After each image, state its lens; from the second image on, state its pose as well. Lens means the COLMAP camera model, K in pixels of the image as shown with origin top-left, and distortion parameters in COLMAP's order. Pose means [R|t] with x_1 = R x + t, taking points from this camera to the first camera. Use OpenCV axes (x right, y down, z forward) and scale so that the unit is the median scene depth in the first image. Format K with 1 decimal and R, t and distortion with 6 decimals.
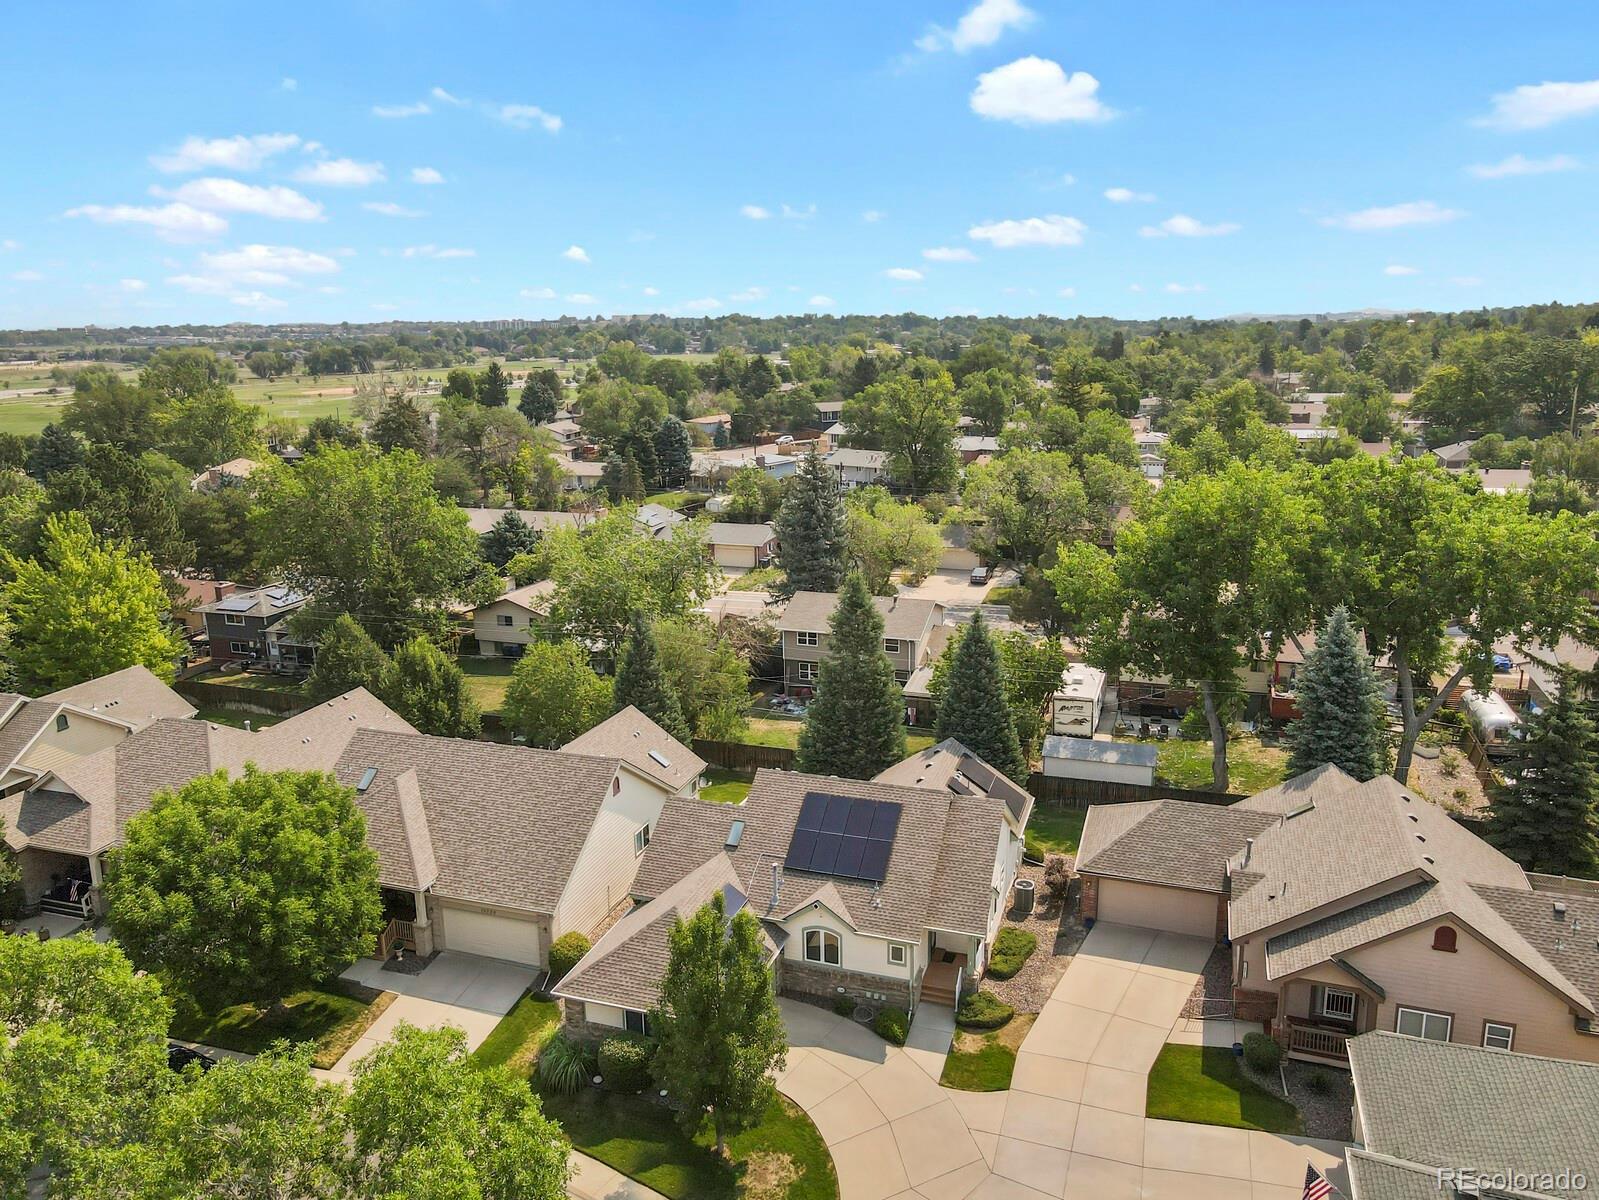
lens RADIAL K [[1171.5, 0, 799.5], [0, 1171.5, 600.0], [0, 0, 1]] dist [0.002968, 0.075605]
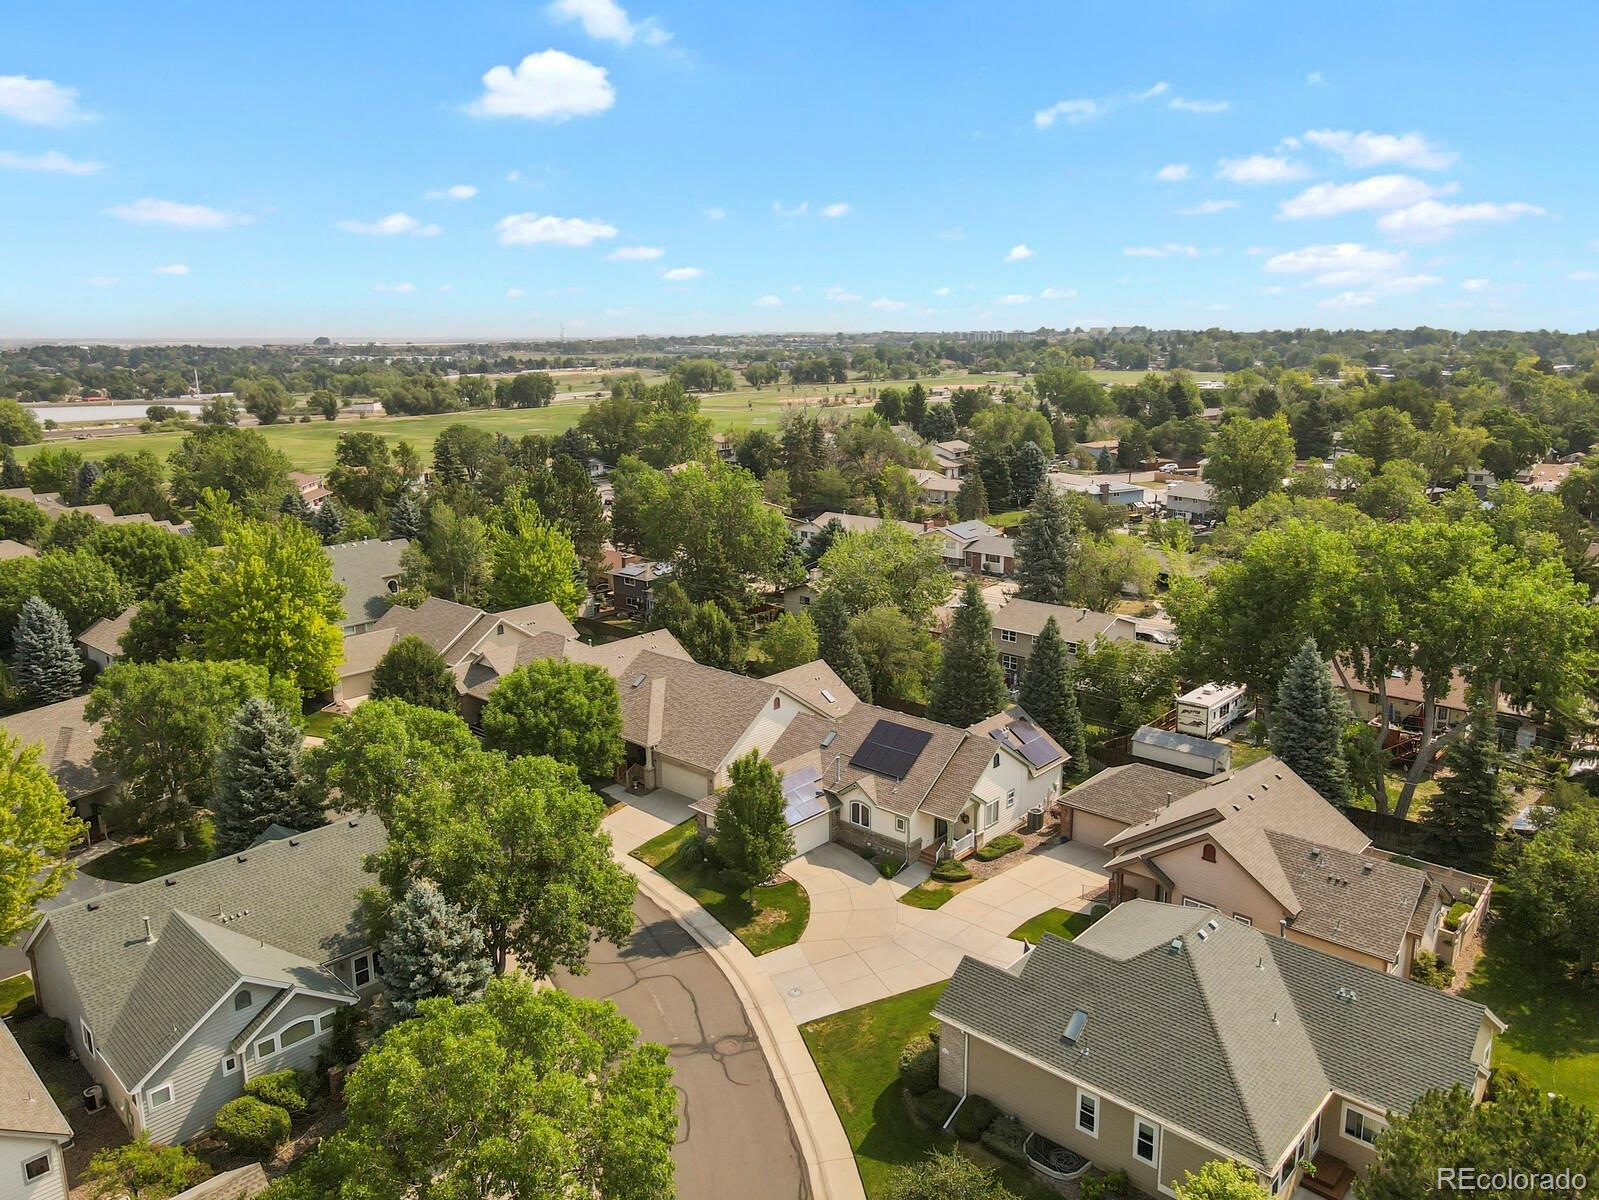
lens RADIAL K [[1171.5, 0, 799.5], [0, 1171.5, 600.0], [0, 0, 1]] dist [0.002968, 0.075605]
pose [[0.921510, 0.096561, -0.376158, 0.291803], [-0.099493, 0.994970, 0.011674, 0.002639], [0.375393, 0.026667, 0.926482, -0.274521]]
